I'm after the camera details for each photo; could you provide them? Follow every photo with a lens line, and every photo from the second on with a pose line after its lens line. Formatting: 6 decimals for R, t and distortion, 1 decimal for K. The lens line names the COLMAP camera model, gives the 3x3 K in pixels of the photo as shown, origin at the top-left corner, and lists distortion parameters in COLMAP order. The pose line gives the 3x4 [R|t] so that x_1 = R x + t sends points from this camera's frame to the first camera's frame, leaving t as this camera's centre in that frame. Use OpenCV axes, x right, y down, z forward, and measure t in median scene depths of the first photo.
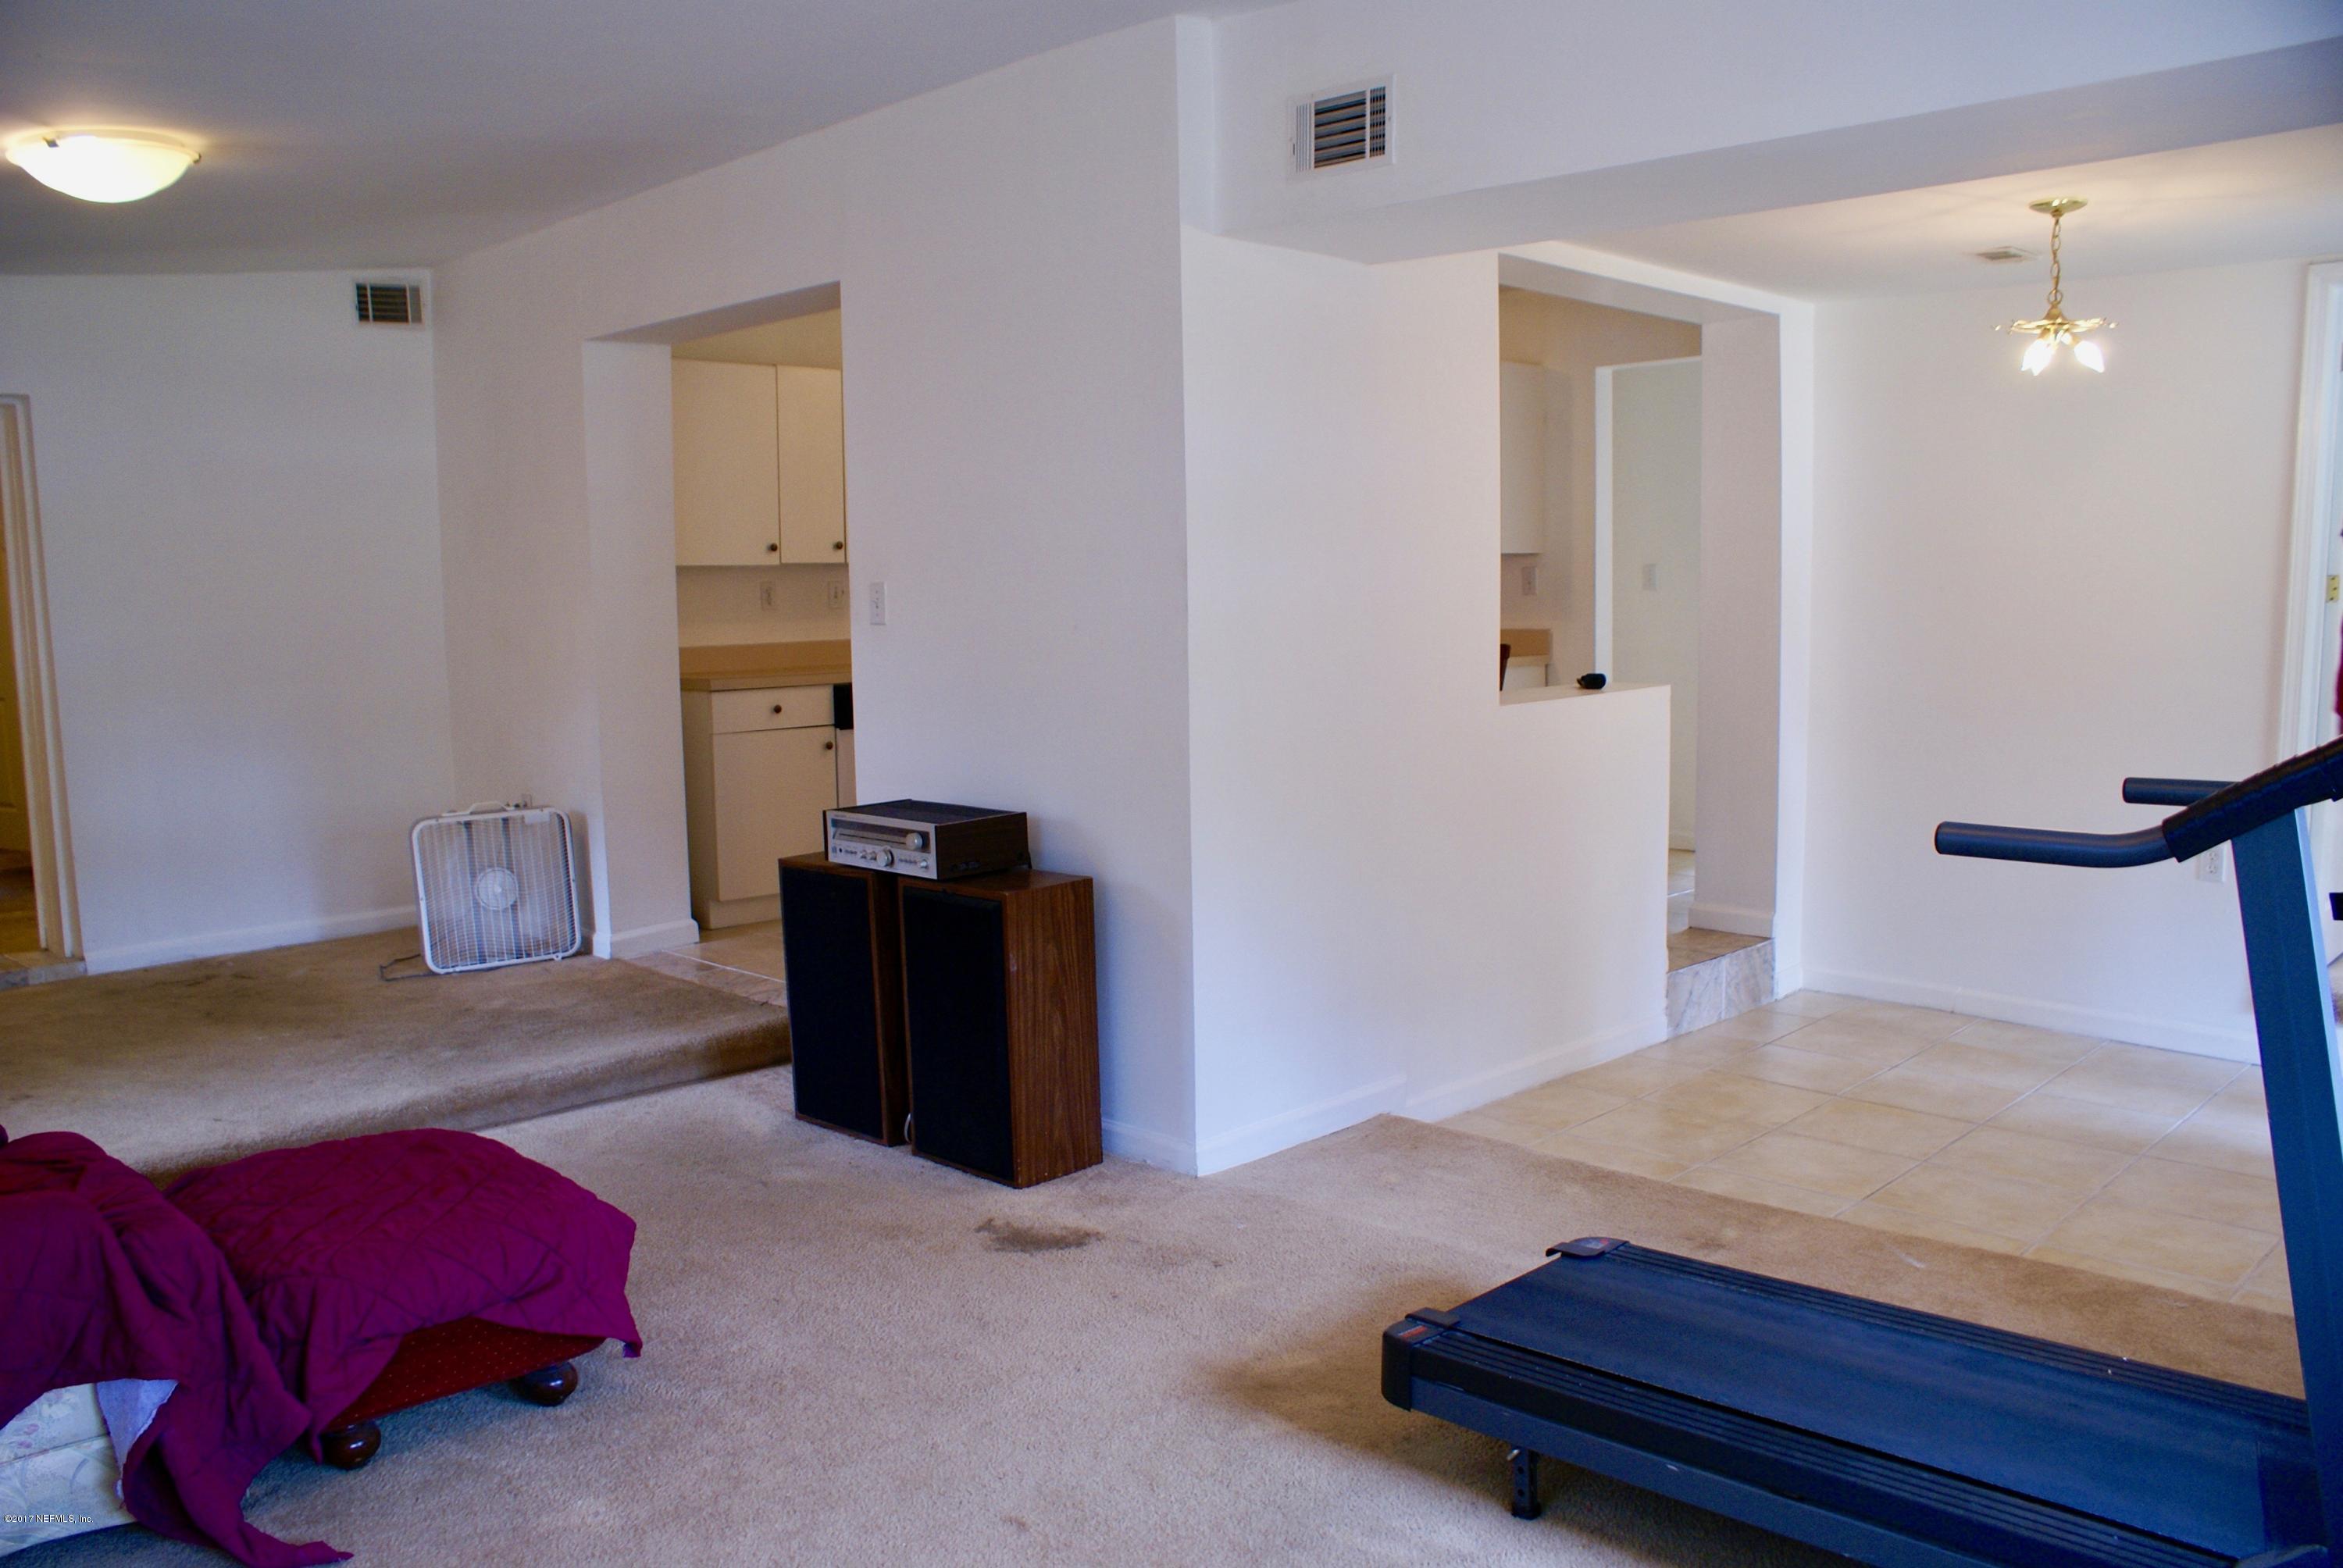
lens RADIAL K [[1883.3, 0, 1156.3], [0, 1883.3, 788.2], [0, 0, 1]] dist [-0.154582, 0.153621]
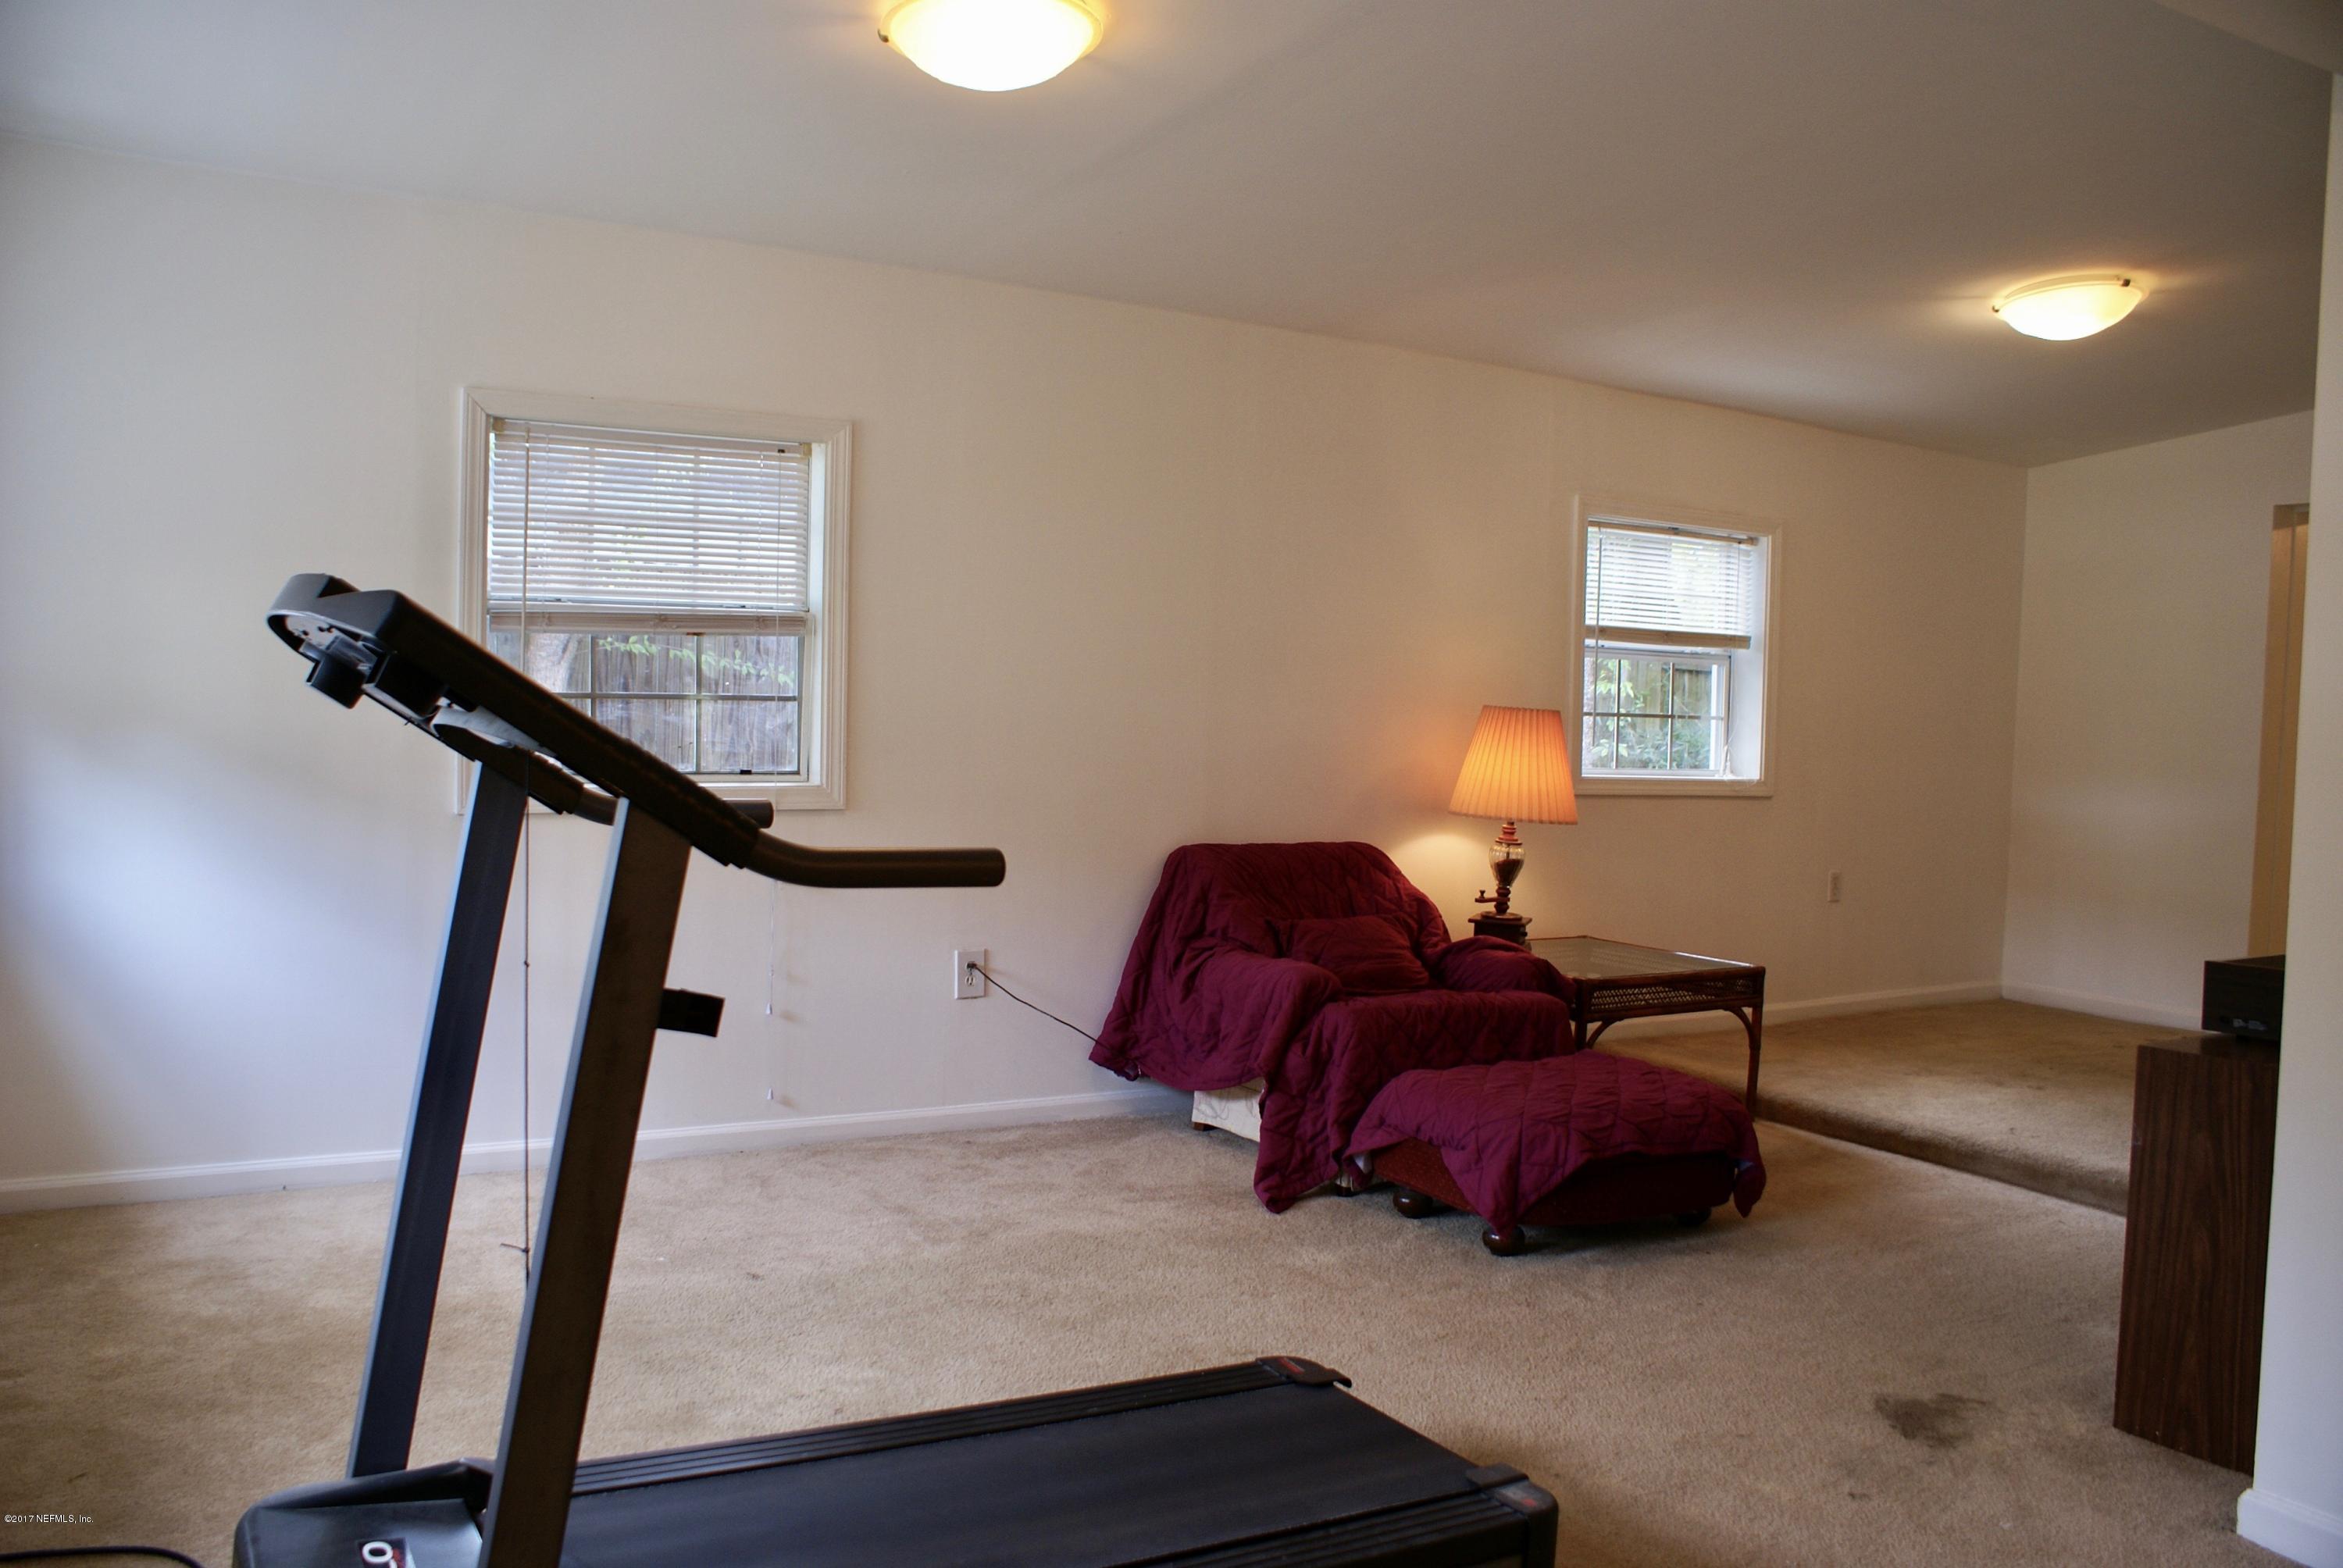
lens RADIAL K [[1883.3, 0, 1156.3], [0, 1883.3, 788.2], [0, 0, 1]] dist [-0.154582, 0.153621]
pose [[-0.244626, 0.058298, -0.967863, 0.660742], [-0.133588, 0.986646, 0.093194, -0.058284], [0.960371, 0.152092, -0.233571, 0.669382]]
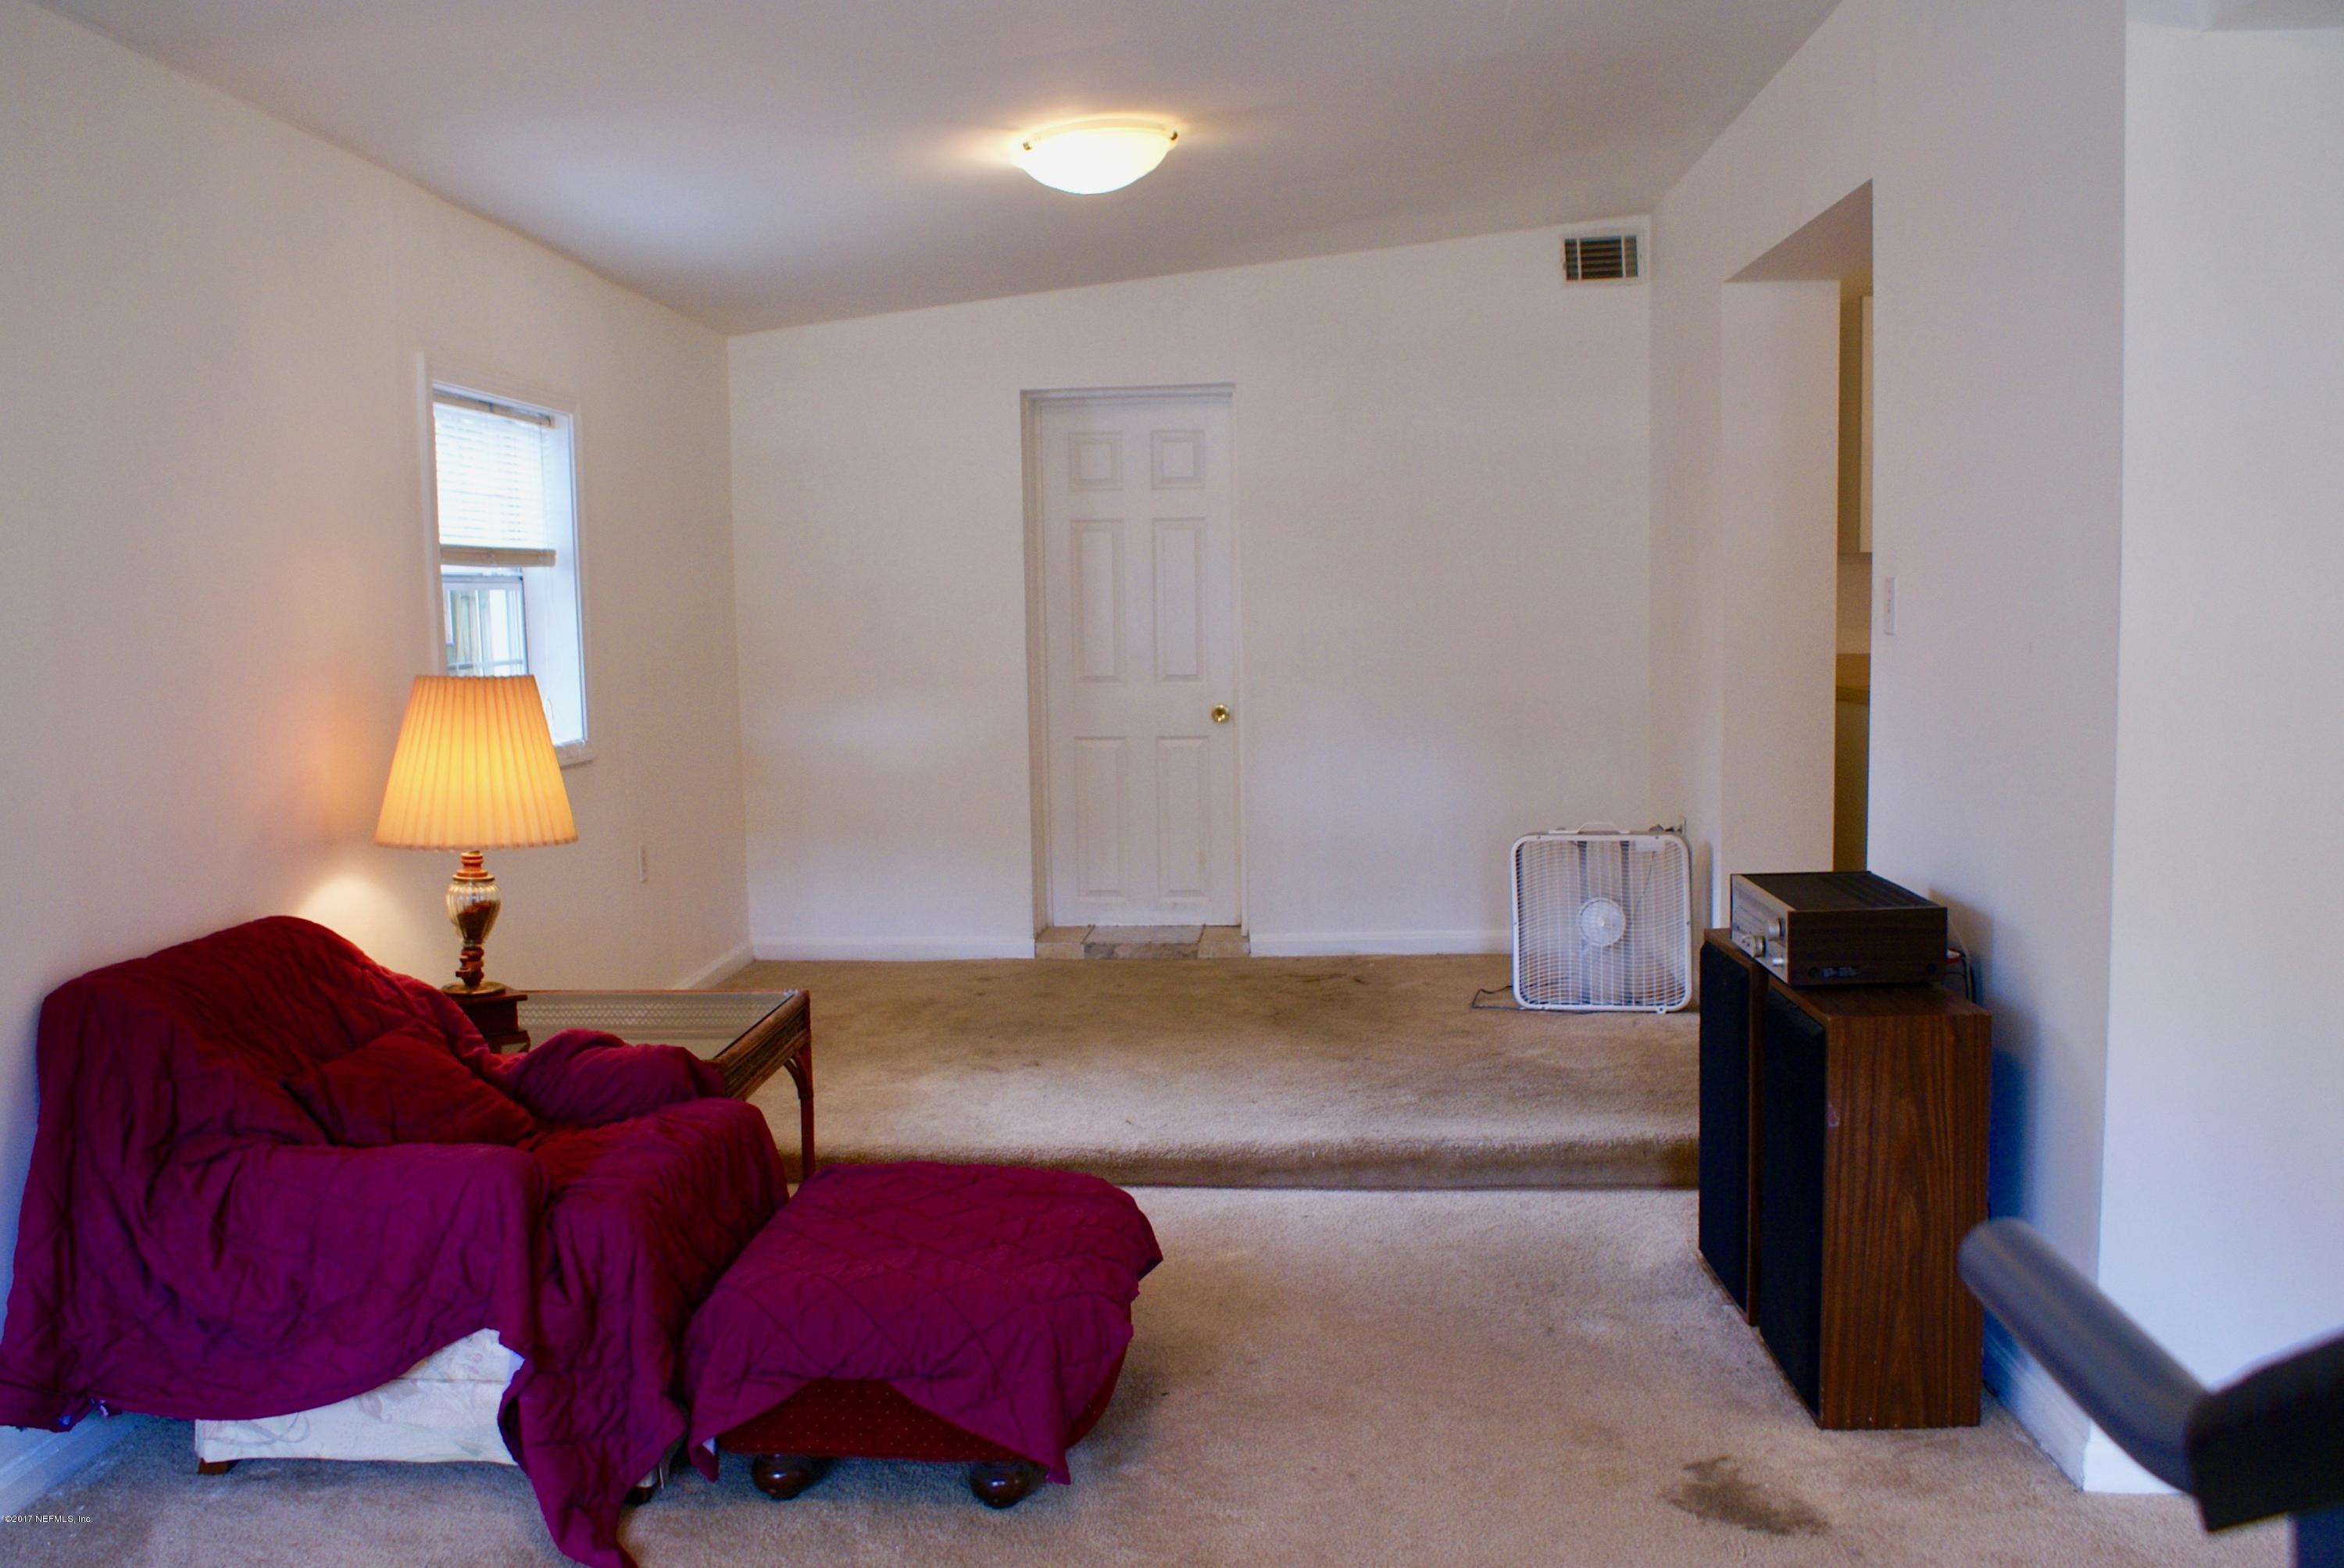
lens RADIAL K [[2061.6, 0, 1158.1], [0, 2061.6, 778.2], [0, 0, 1]] dist [-0.131567, 0.100961]
pose [[0.658771, 0.074442, -0.748652, 0.283529], [-0.076821, 0.996547, 0.031494, -0.034784], [0.748412, 0.036765, 0.662215, 0.256911]]
